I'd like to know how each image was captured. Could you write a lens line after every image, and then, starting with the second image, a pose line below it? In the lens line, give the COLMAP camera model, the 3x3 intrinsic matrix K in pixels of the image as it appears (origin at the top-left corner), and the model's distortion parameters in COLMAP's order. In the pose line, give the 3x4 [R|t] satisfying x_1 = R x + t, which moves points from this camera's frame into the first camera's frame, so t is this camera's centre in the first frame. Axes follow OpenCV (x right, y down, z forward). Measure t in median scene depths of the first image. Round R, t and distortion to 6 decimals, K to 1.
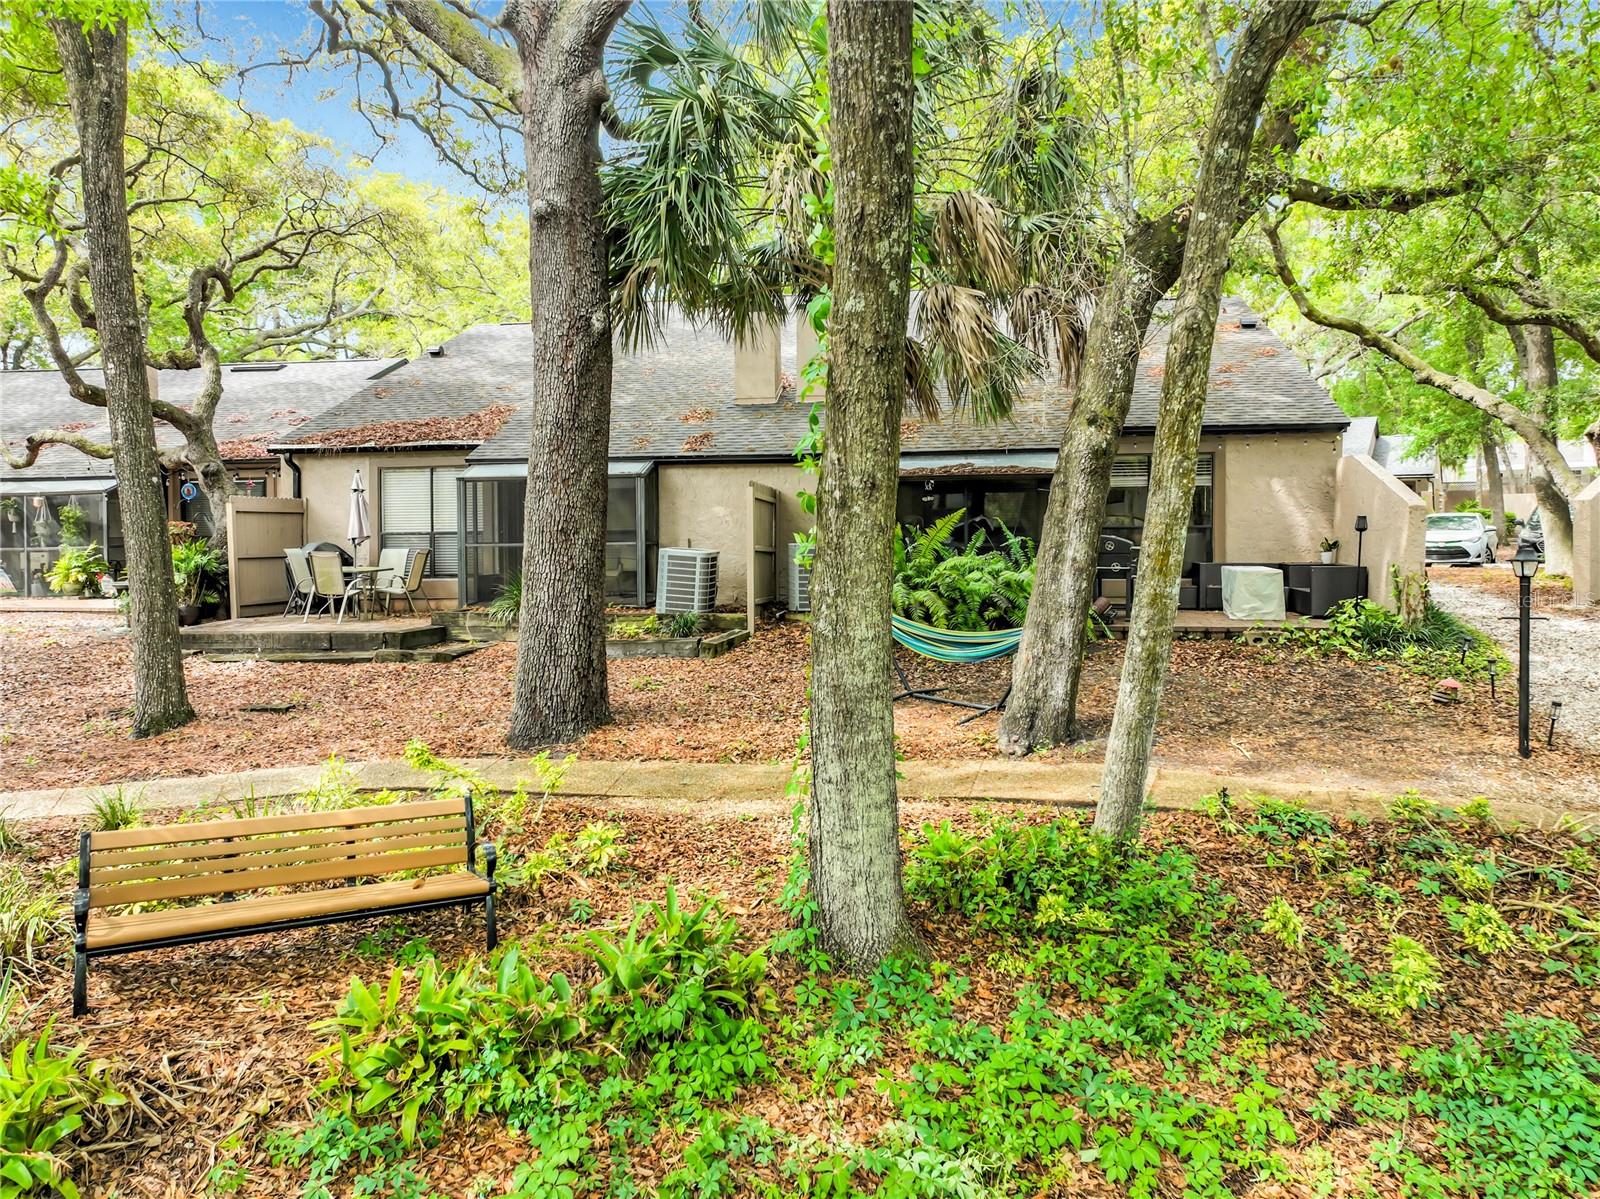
lens RADIAL K [[1203.2, 0, 800.0], [0, 1203.2, 599.5], [0, 0, 1]] dist [0.002968, 0.006193]
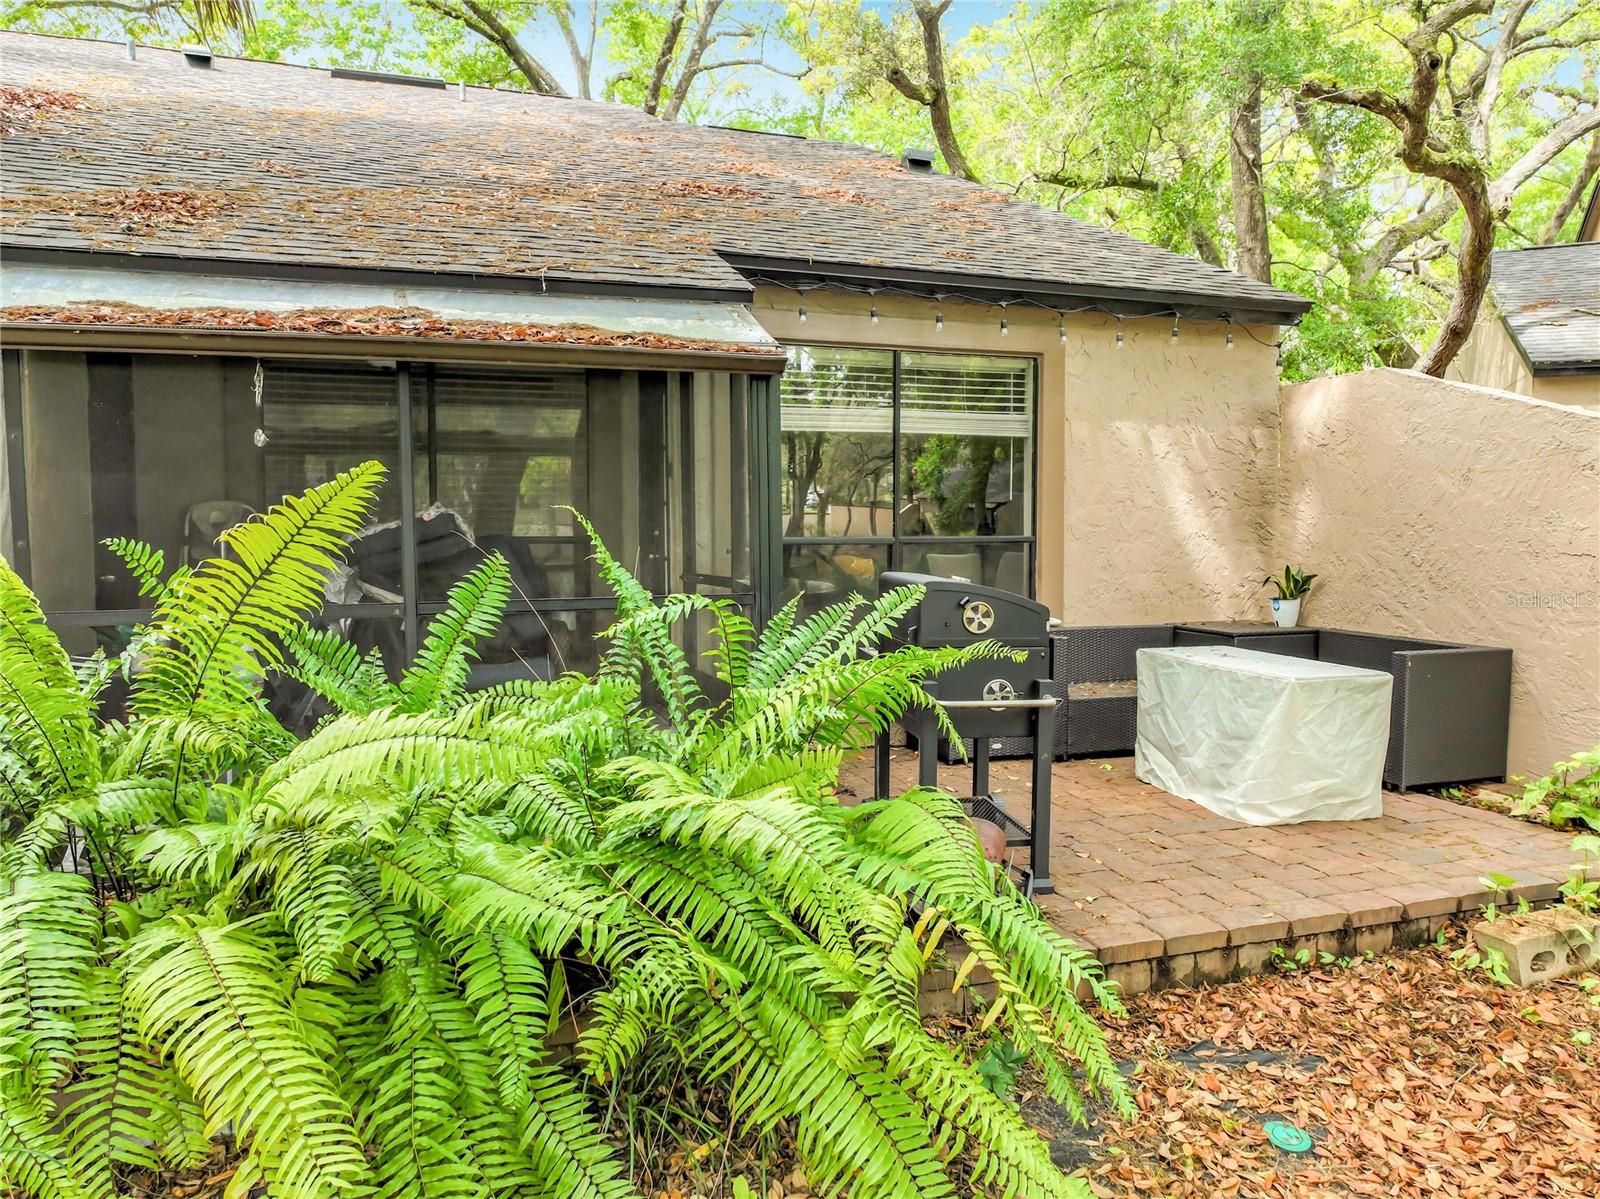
lens RADIAL K [[1155.5, 0, 801.1], [0, 1155.5, 638.0], [0, 0, 1]] dist [-0.004064, 0.014115]
pose [[0.881189, -0.039312, 0.471127, 0.092202], [0.022862, 0.998914, 0.040592, -0.046814], [-0.472211, -0.024998, 0.881131, 0.722026]]
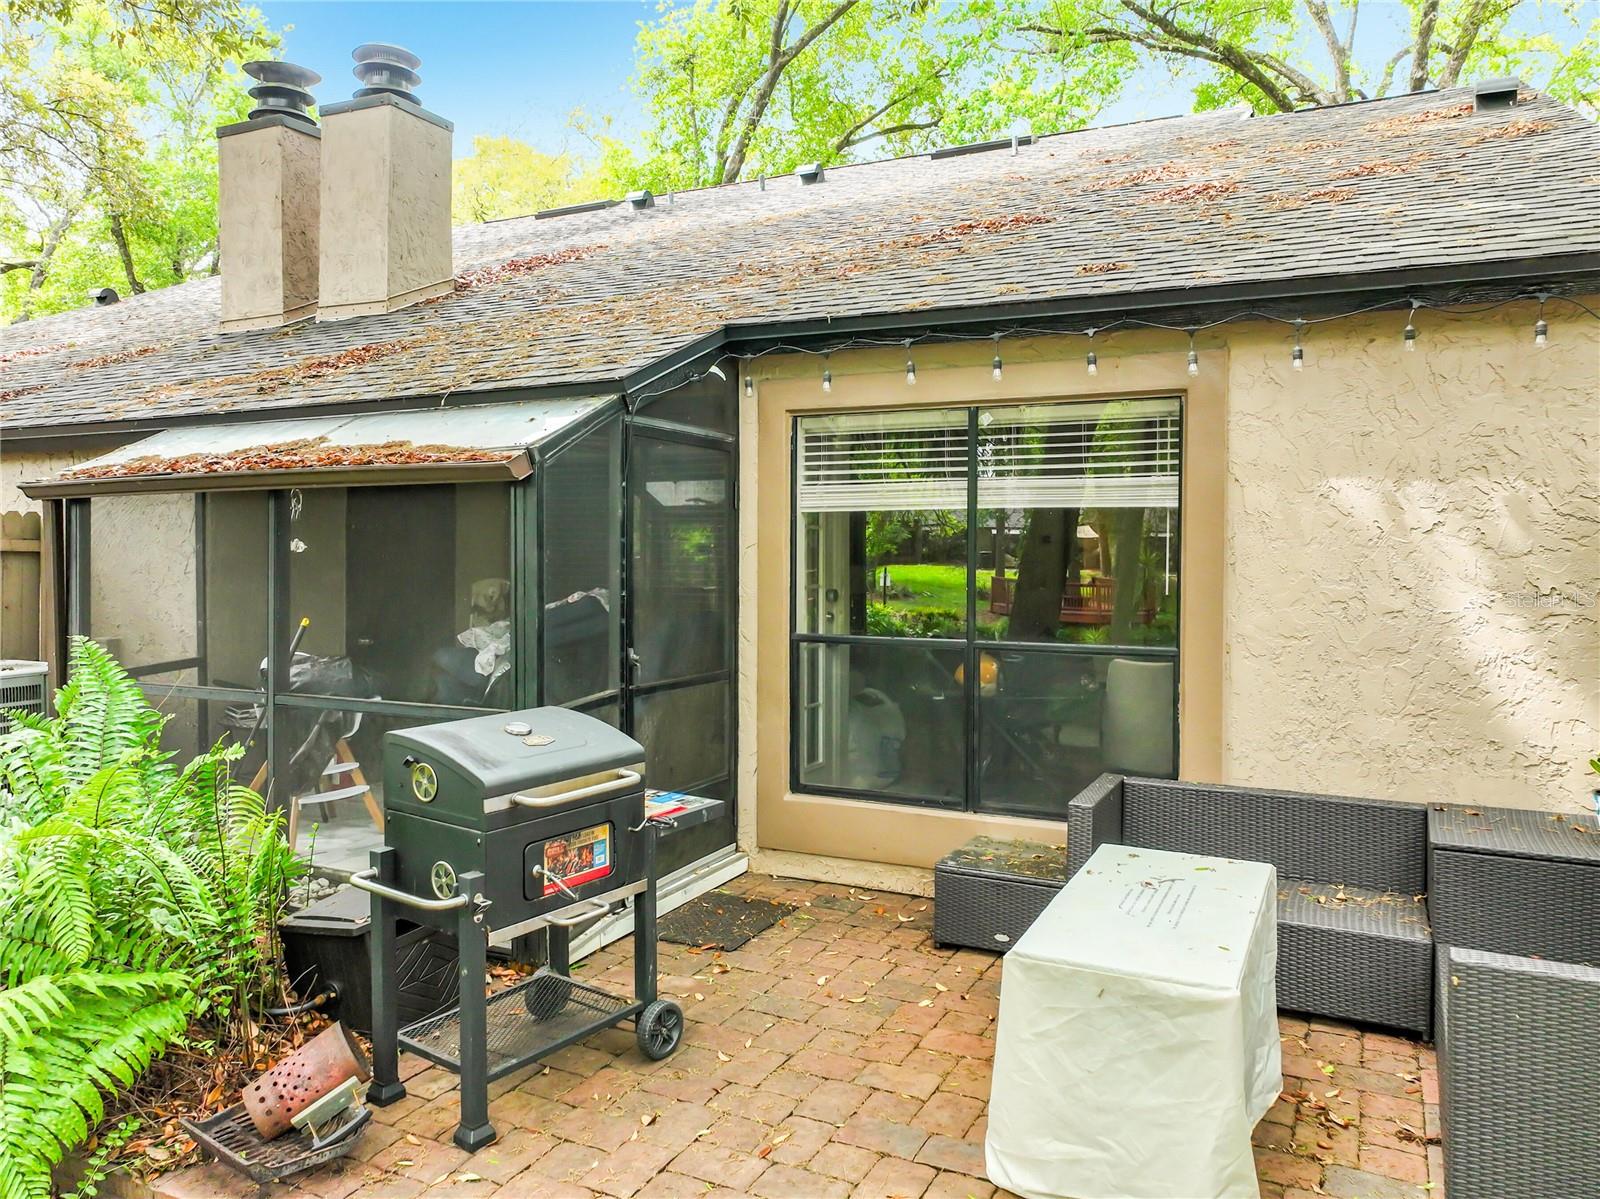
lens RADIAL K [[1146.2, 0, 818.7], [0, 1146.2, 593.4], [0, 0, 1]] dist [-0.003550, 0.006591]
pose [[0.955019, 0.023699, -0.295595, 0.355577], [-0.027594, 0.999579, -0.009010, -0.072668], [0.295256, 0.016761, 0.955271, 0.746700]]
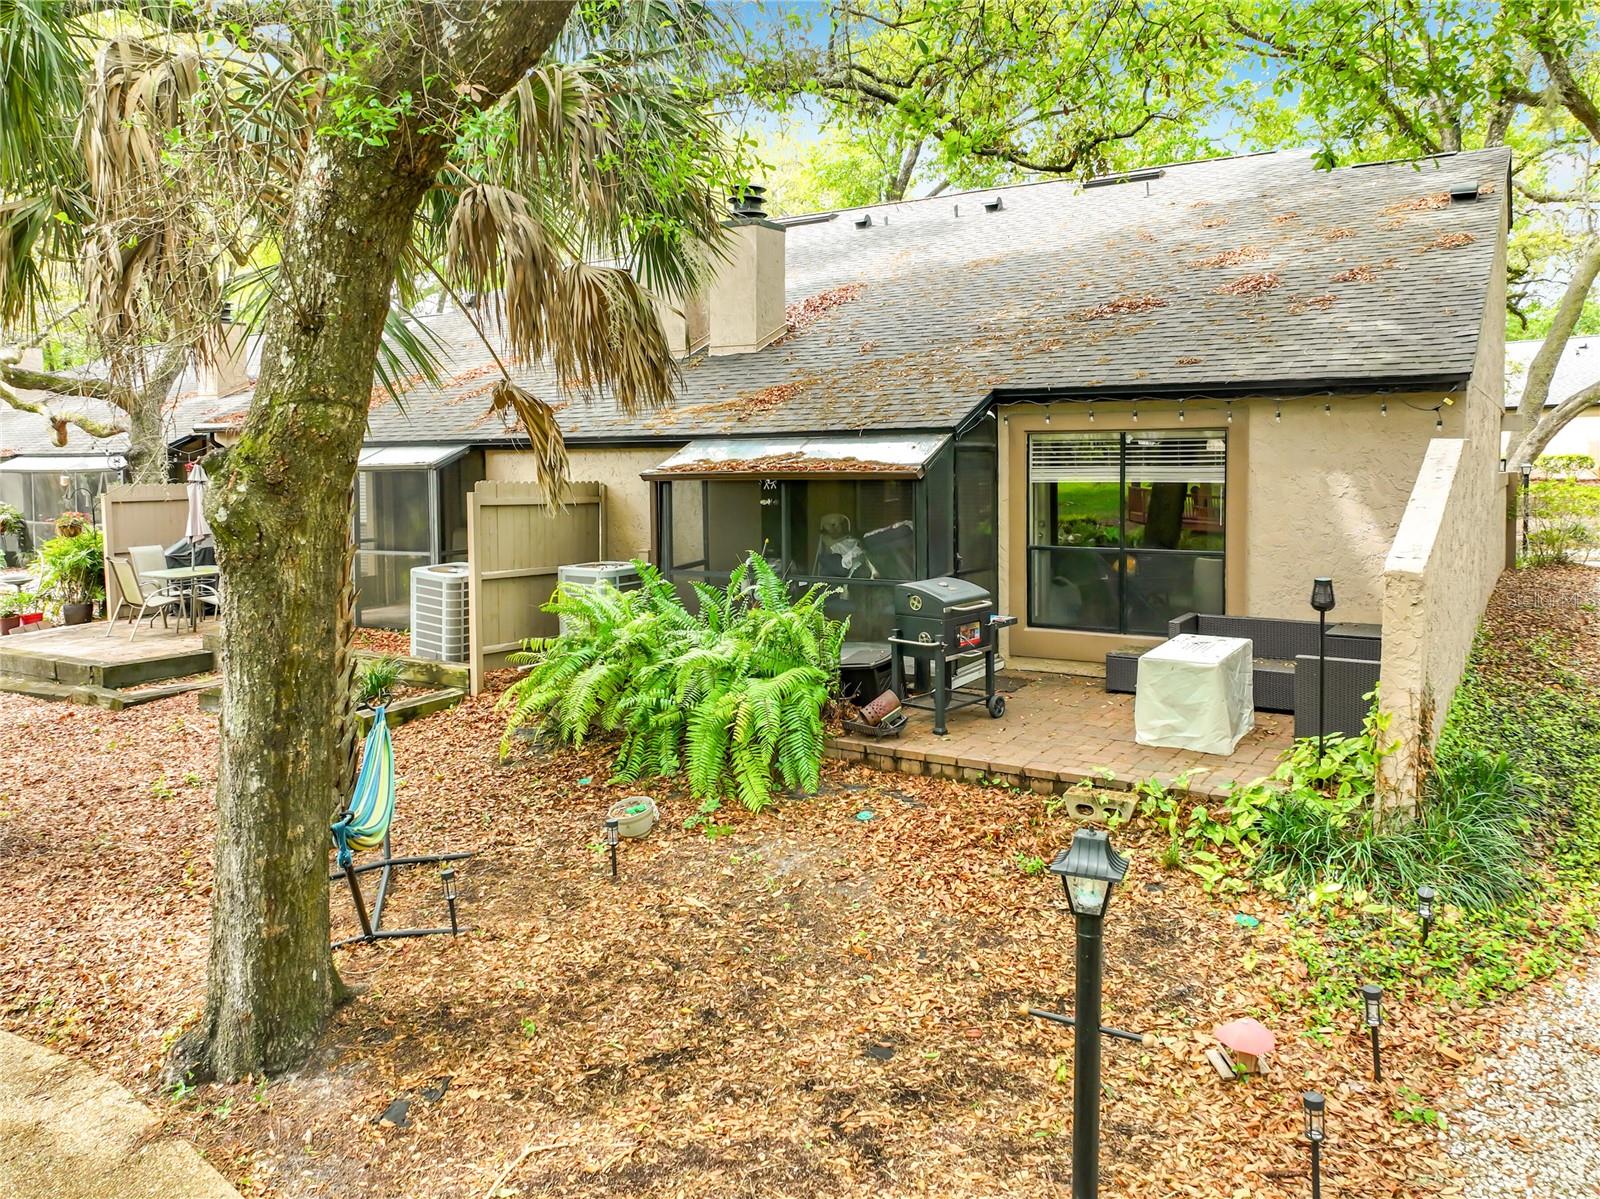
lens RADIAL K [[1204.7, 0, 801.7], [0, 1204.7, 533.4], [0, 0, 1]] dist [-0.006155, 0.001677]
pose [[0.914908, 0.024271, -0.402931, 0.406331], [-0.016818, 0.999616, 0.022024, -0.083099], [0.403311, -0.013374, 0.914965, 0.395223]]
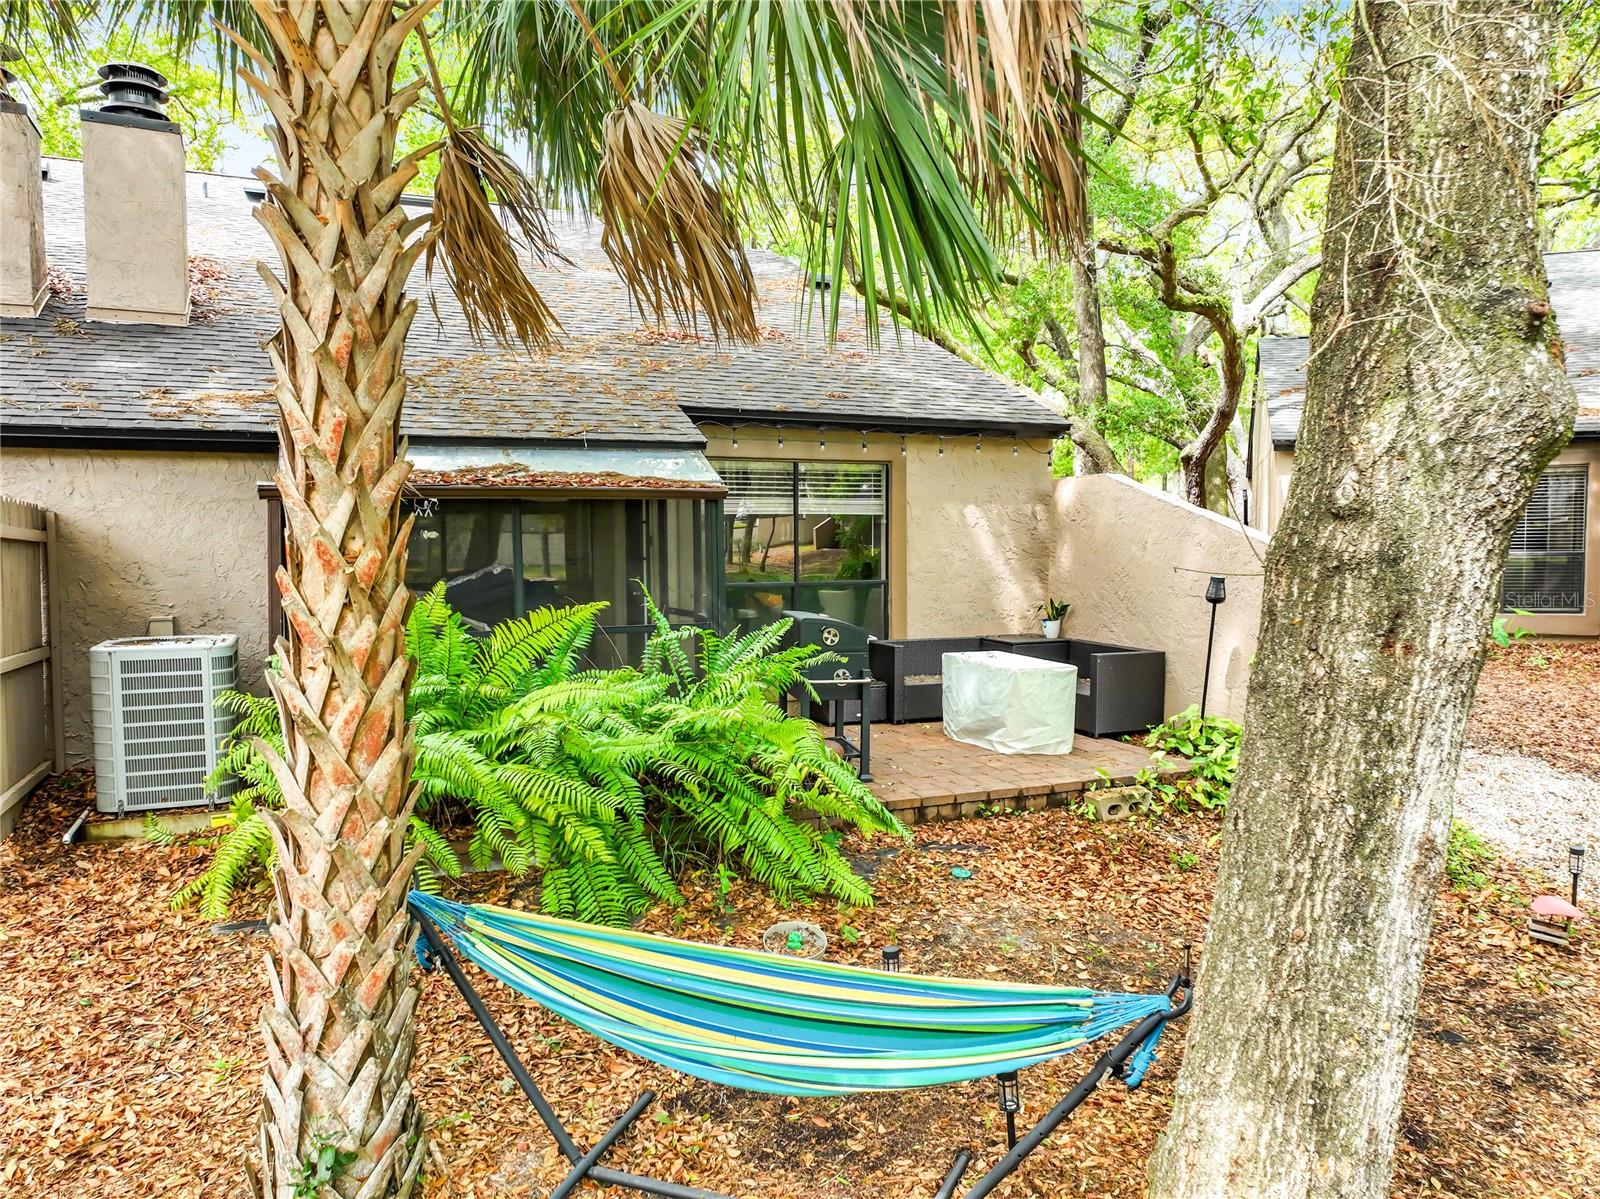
lens RADIAL K [[1167.0, 0, 810.6], [0, 1167.0, 659.9], [0, 0, 1]] dist [0.001910, 0.001092]
pose [[0.845979, -0.051371, 0.530736, -0.012078], [0.026246, 0.998154, 0.054778, -0.056705], [-0.532570, -0.032411, 0.845765, 0.533793]]
